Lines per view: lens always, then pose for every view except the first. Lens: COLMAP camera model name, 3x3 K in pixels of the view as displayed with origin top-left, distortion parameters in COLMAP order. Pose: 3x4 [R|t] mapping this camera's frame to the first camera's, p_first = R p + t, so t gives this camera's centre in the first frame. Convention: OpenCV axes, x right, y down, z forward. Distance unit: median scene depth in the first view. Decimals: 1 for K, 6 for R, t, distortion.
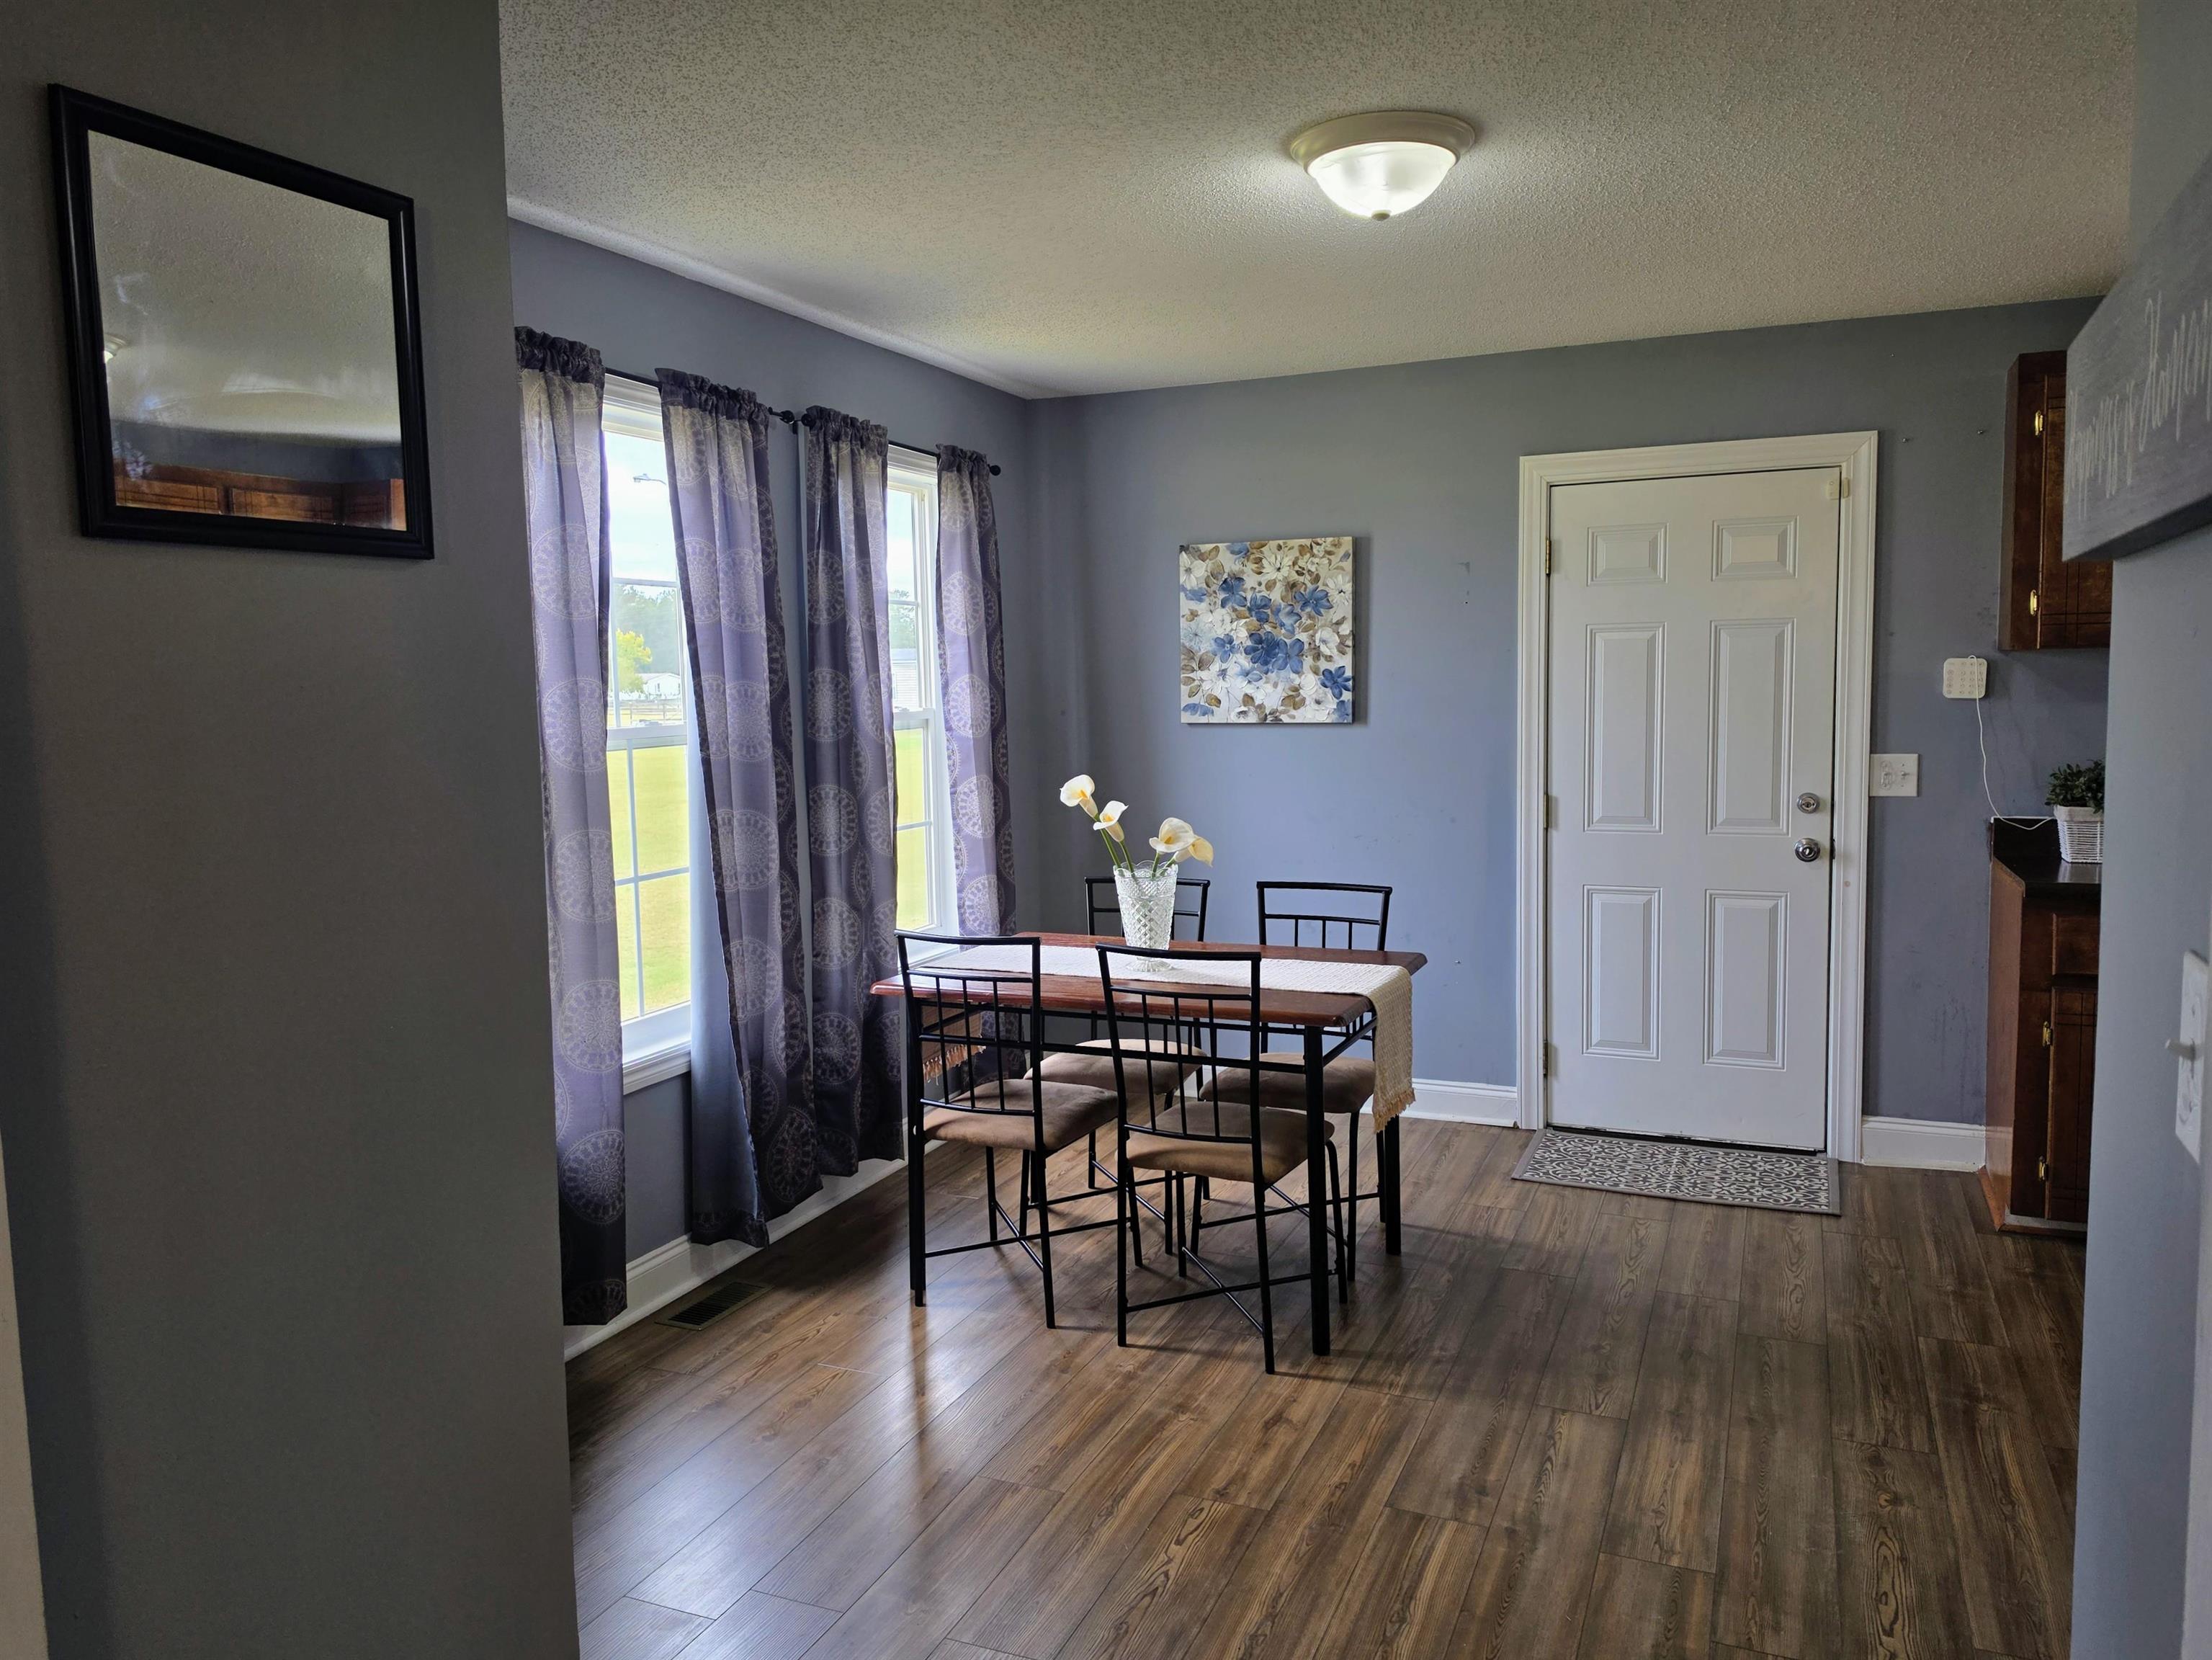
lens RADIAL K [[1596.7, 0, 1145.3], [0, 1596.7, 822.6], [0, 0, 1]] dist [0.088905, -0.117112]
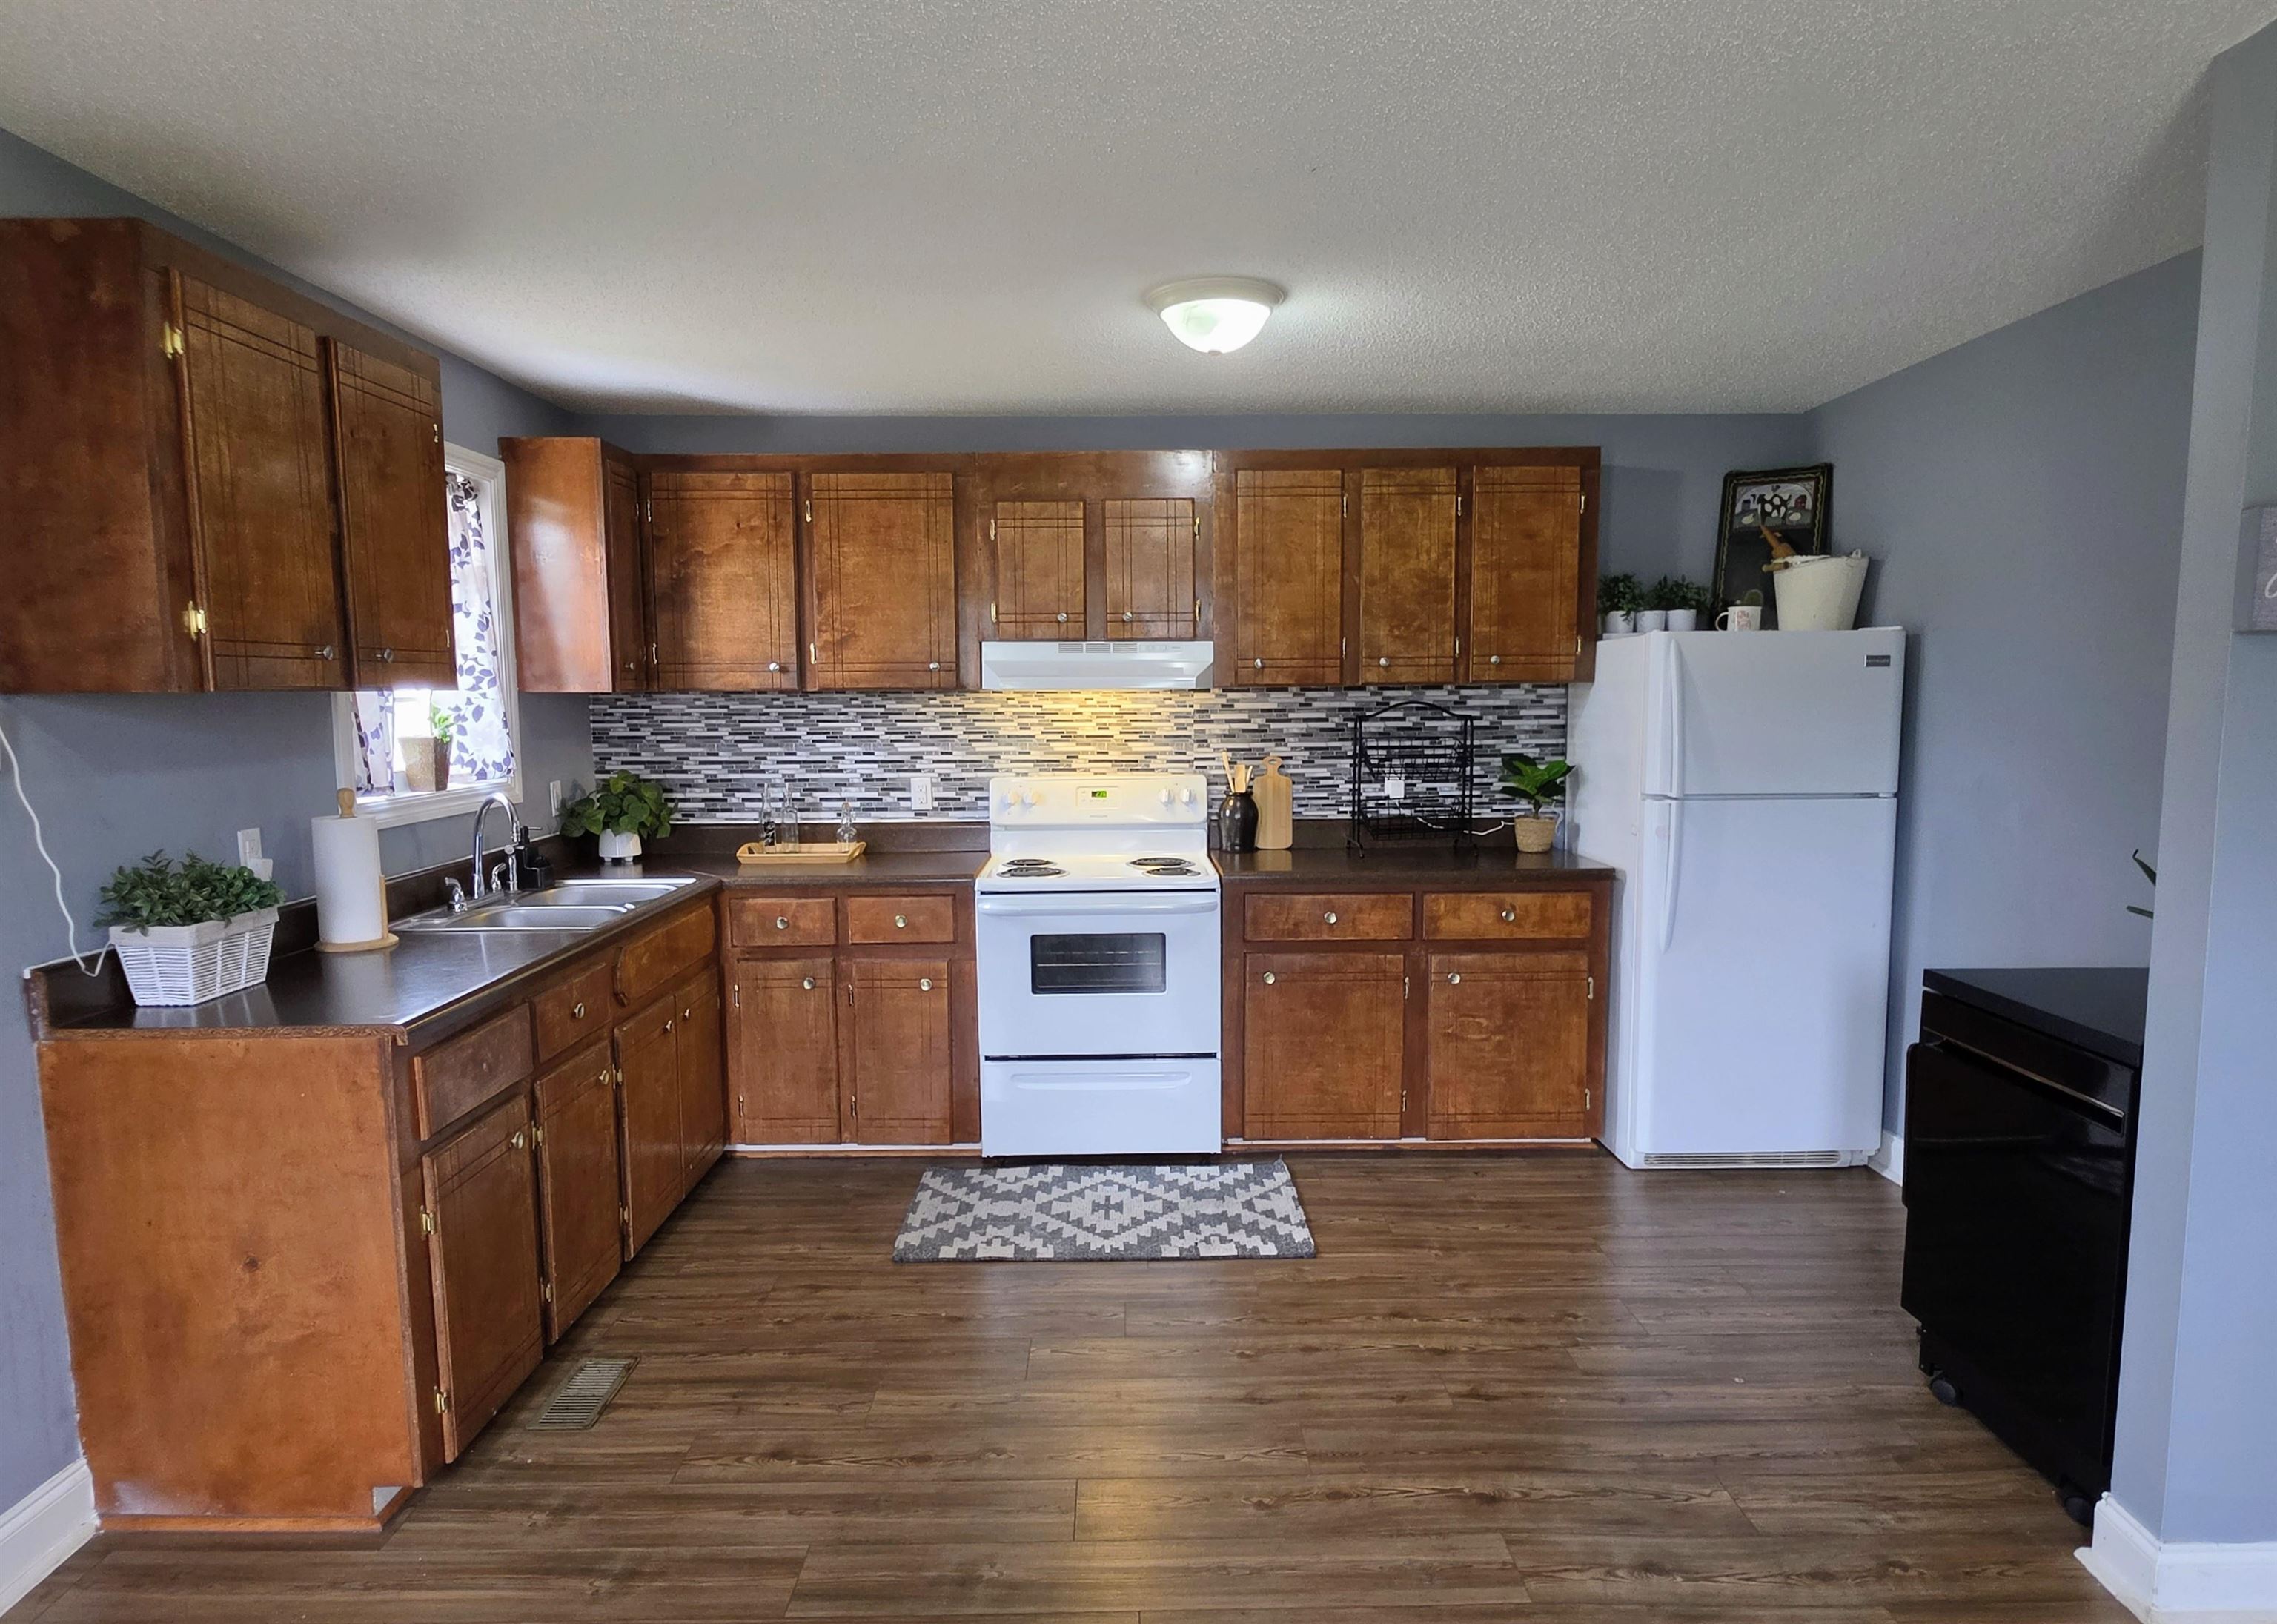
lens RADIAL K [[1314.7, 0, 1131.5], [0, 1314.7, 841.6], [0, 0, 1]] dist [-0.002221, -0.000730]
pose [[-0.377556, -0.081645, 0.922380, -0.079652], [0.102396, 0.986315, 0.129217, -0.069814], [-0.920308, 0.143235, -0.364029, 0.773705]]
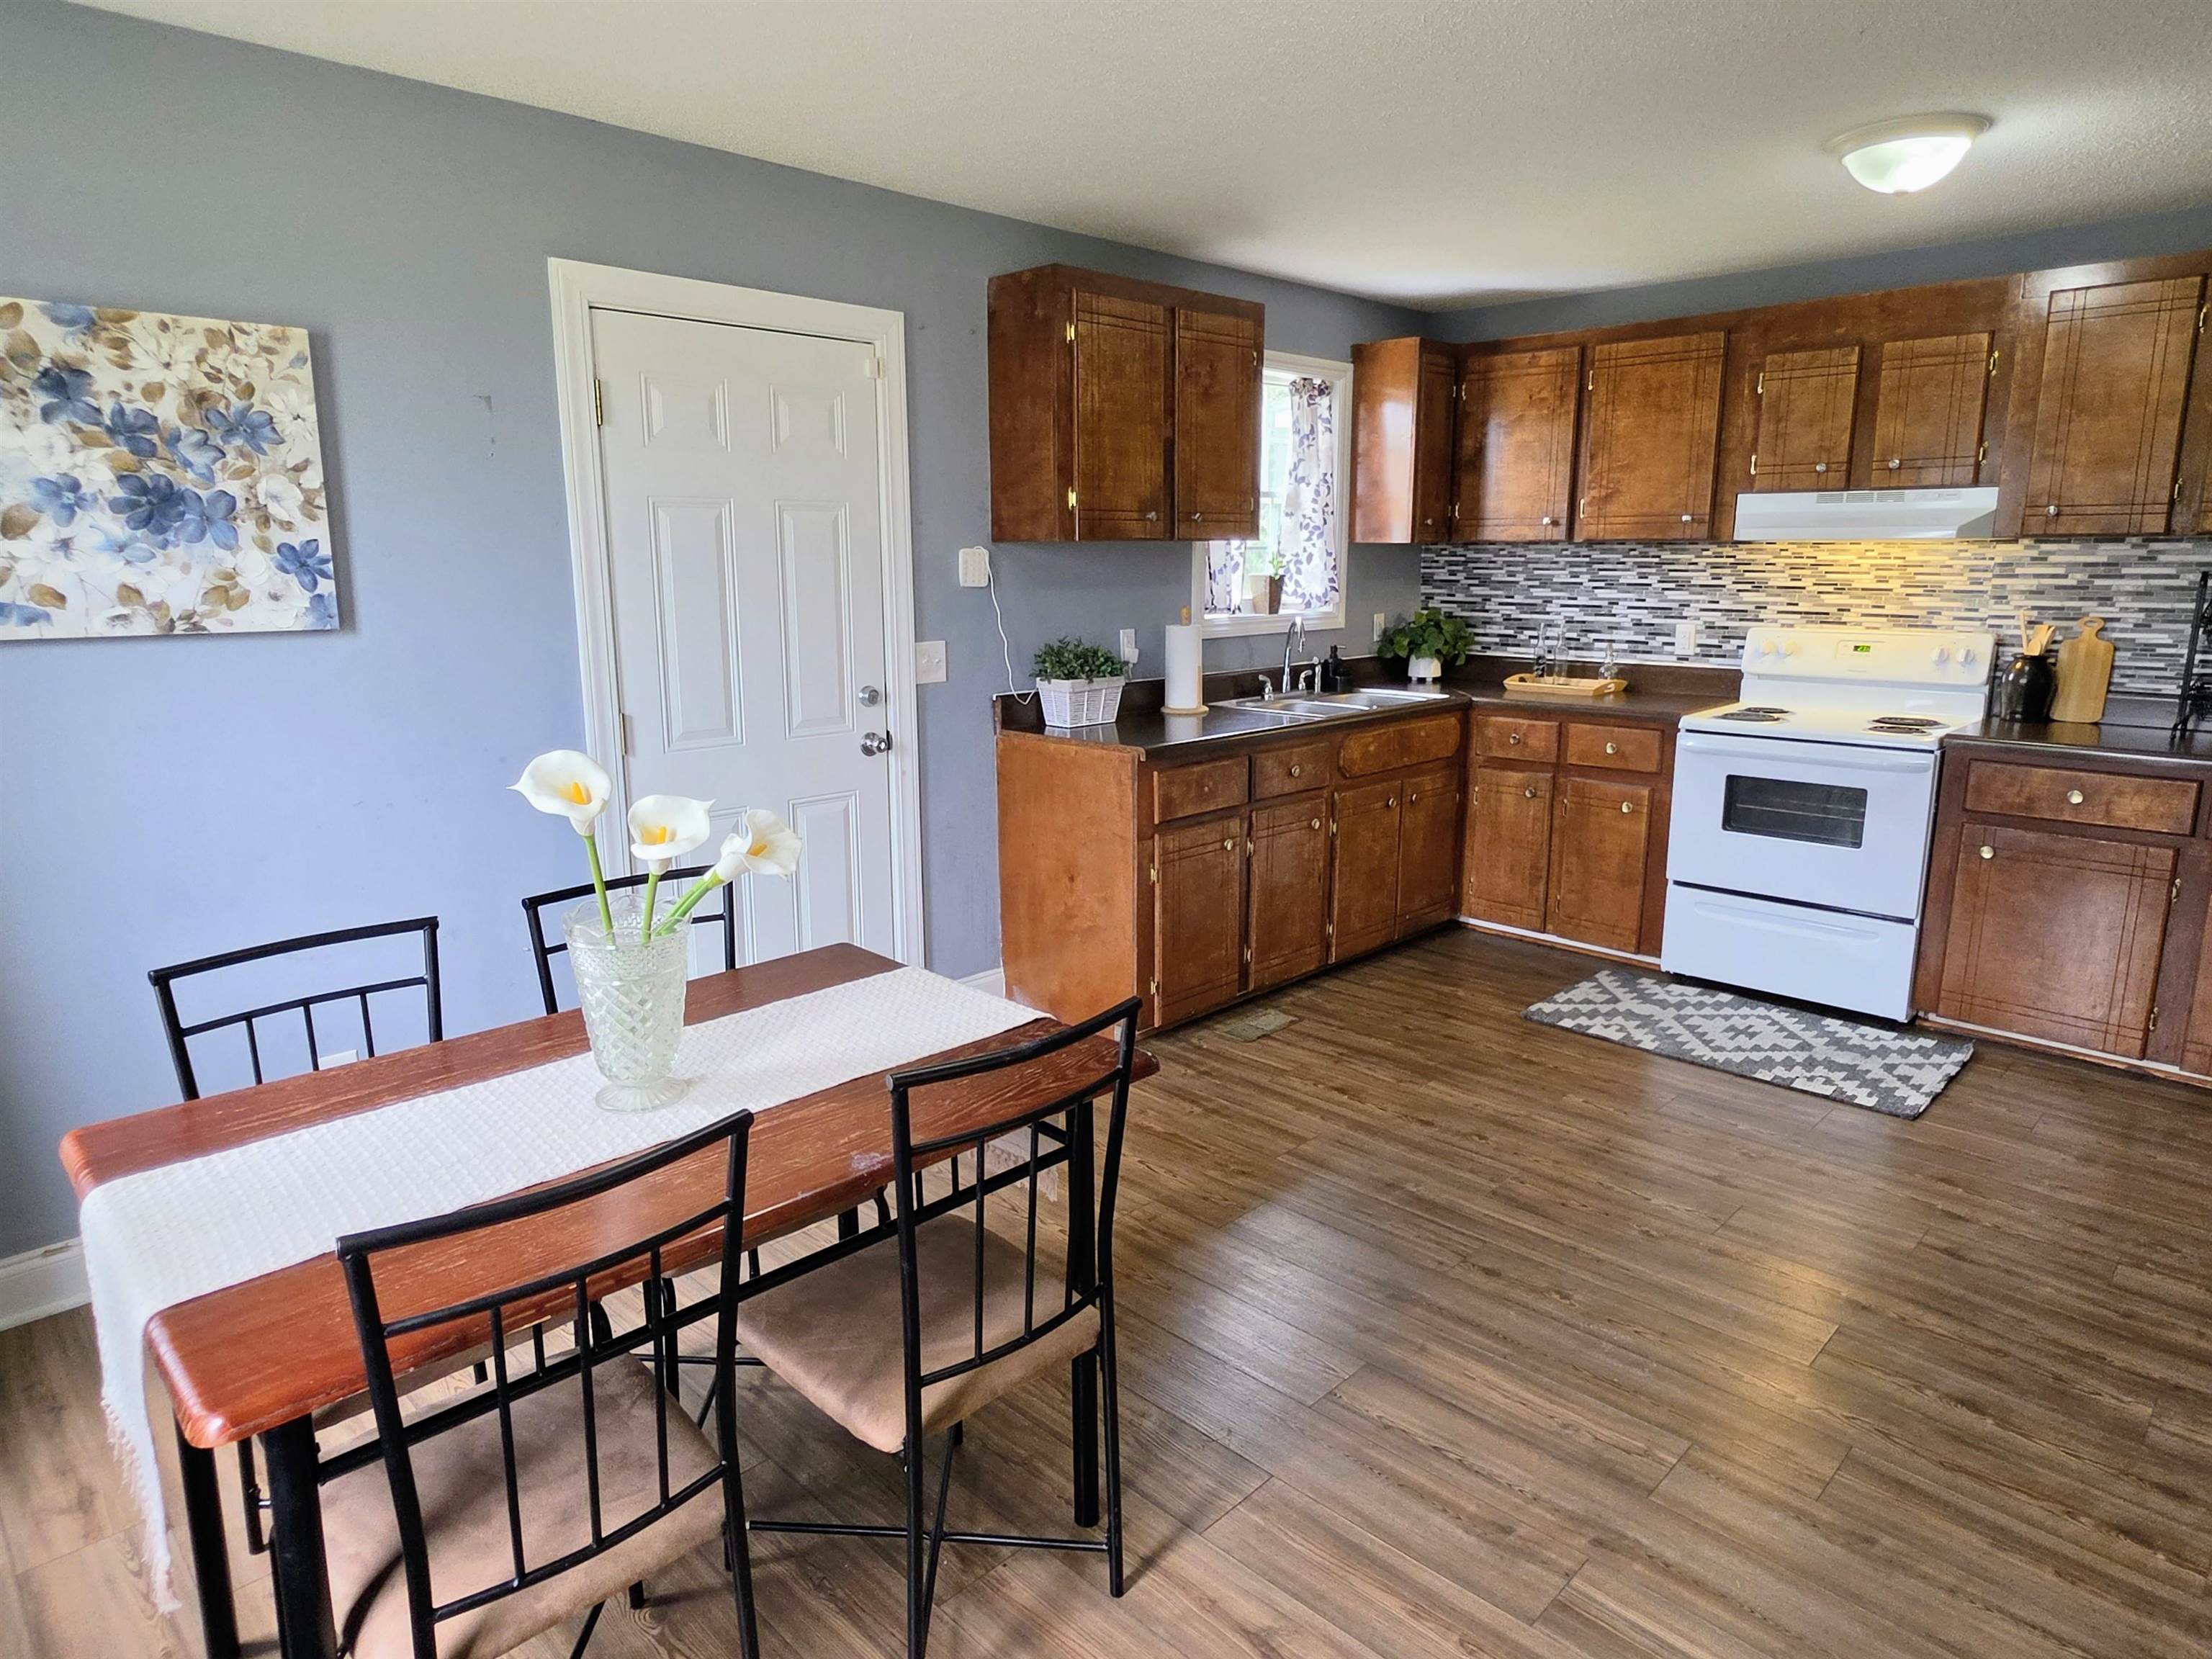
lens RADIAL K [[1307.6, 0, 1110.3], [0, 1307.6, 815.0], [0, 0, 1]] dist [0.000450, 0.000106]
pose [[0.390094, -0.162533, 0.906317, -0.263529], [0.082417, 0.986510, 0.141440, -0.041206], [-0.917079, 0.019521, 0.398227, 0.560216]]
